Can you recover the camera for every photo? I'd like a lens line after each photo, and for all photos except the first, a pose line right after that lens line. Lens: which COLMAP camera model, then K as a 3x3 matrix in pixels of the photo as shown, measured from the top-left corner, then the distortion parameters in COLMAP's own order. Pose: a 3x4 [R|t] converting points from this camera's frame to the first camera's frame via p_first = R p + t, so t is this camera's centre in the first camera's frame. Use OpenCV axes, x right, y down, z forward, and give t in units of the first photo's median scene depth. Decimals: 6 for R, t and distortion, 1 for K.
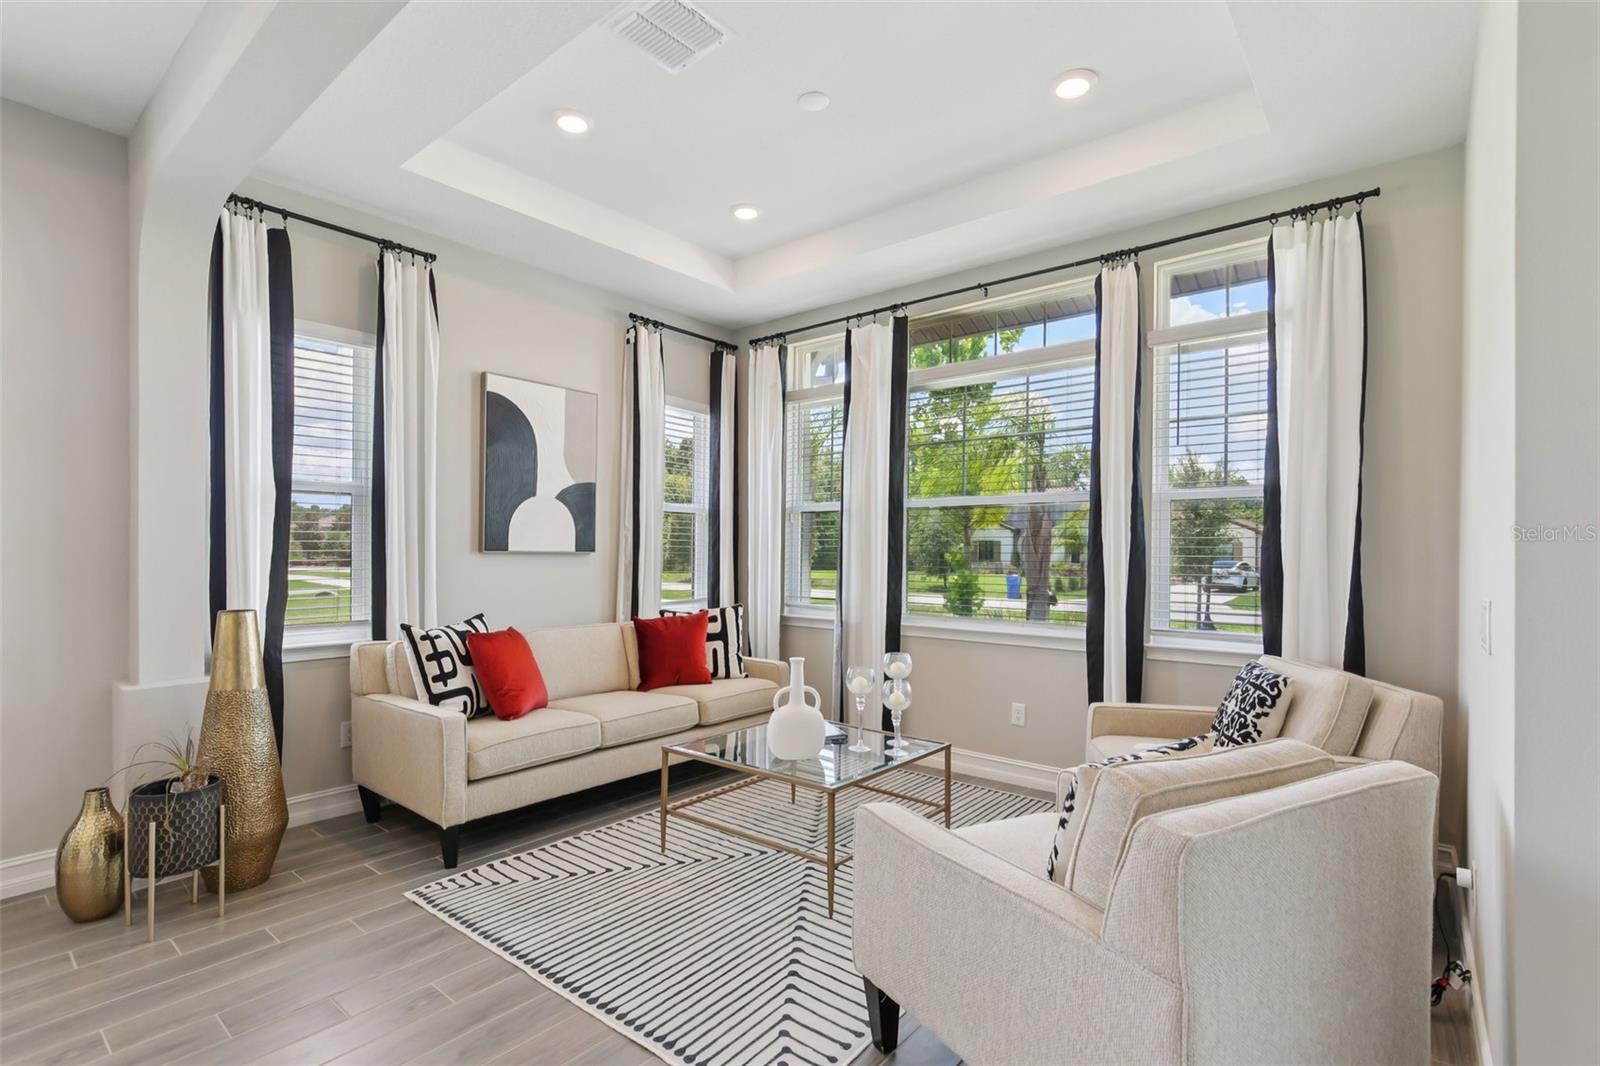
lens RADIAL K [[746.7, 0, 786.8], [0, 746.7, 552.7], [0, 0, 1]] dist [-0.017627, 0.005173]
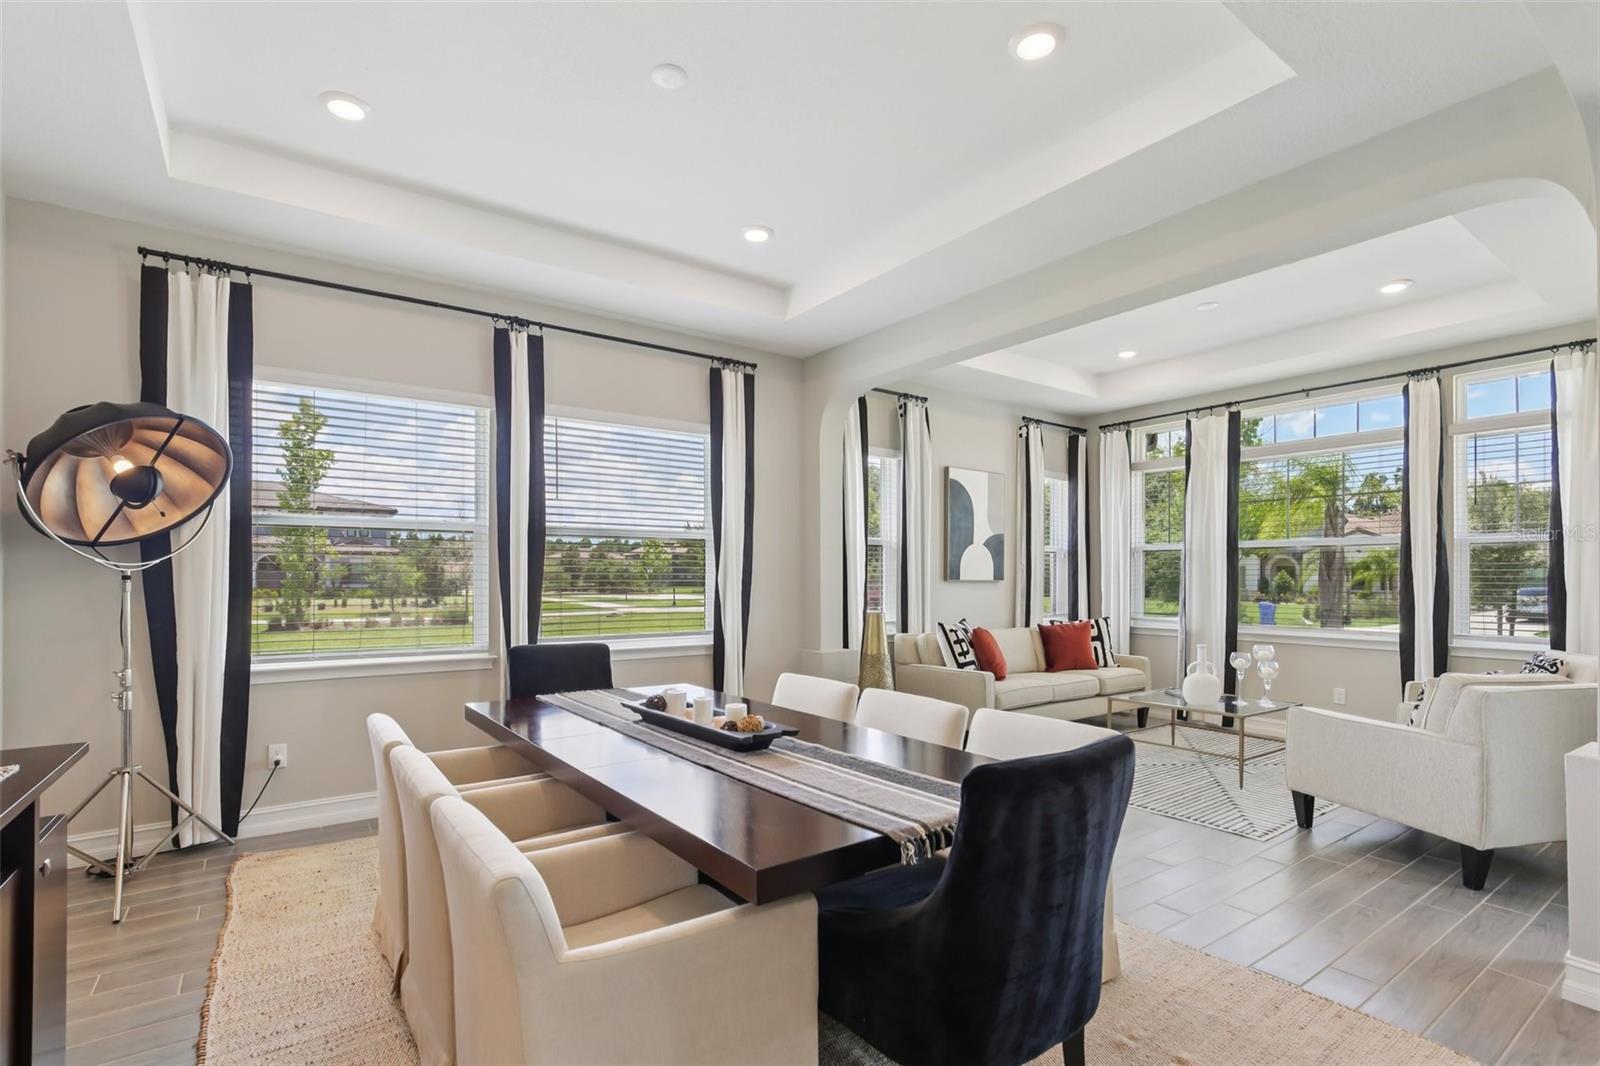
lens RADIAL K [[746.7, 0, 778.7], [0, 746.7, 569.7], [0, 0, 1]] dist [-0.017627, 0.005173]
pose [[0.964243, -0.002688, -0.265007, -0.364409], [-0.000232, 0.999940, -0.010987, -0.006440], [0.265020, 0.010655, 0.964184, -0.675759]]
